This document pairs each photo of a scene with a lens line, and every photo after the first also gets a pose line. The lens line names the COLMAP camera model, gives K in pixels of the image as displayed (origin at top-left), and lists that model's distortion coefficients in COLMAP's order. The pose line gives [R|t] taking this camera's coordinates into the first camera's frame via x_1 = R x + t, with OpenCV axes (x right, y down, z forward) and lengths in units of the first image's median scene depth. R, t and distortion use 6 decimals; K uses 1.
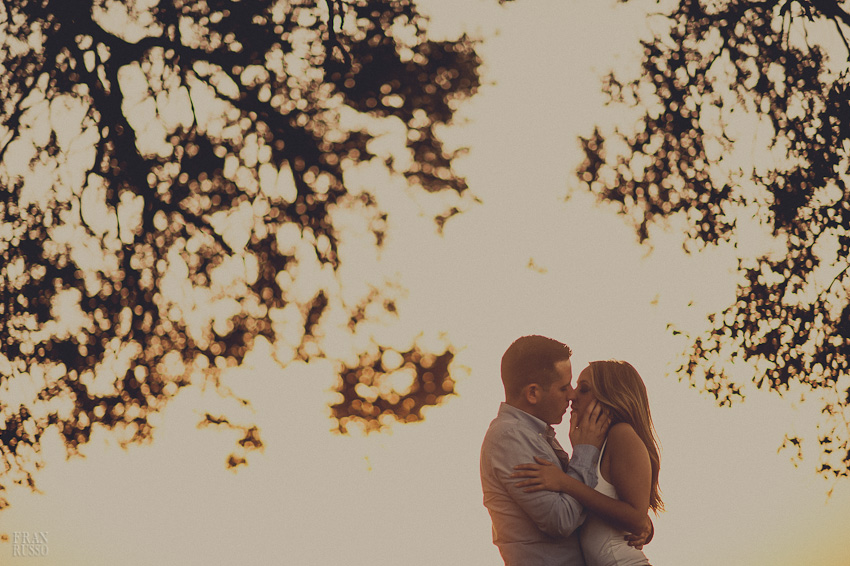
lens RADIAL K [[2196.6, 0, 408.0], [0, 2196.6, 281.9], [0, 0, 1]] dist [-0.091964, -0.030430]
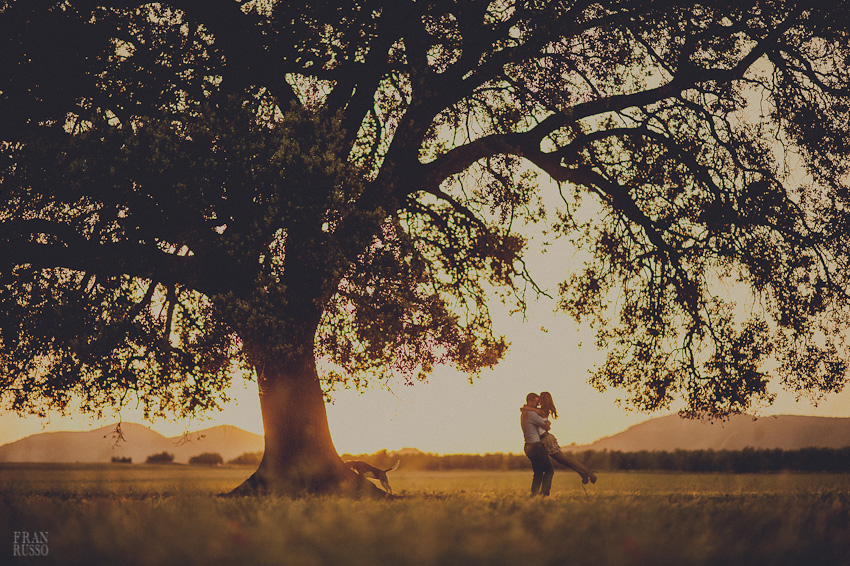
lens RADIAL K [[2196.6, 0, 408.0], [0, 2196.6, 281.9], [0, 0, 1]] dist [-0.091964, -0.030430]
pose [[0.995004, 0.077597, 0.062809, -0.276608], [-0.082735, 0.993040, 0.083822, -0.264342], [-0.055868, -0.088600, 0.994499, -1.721867]]
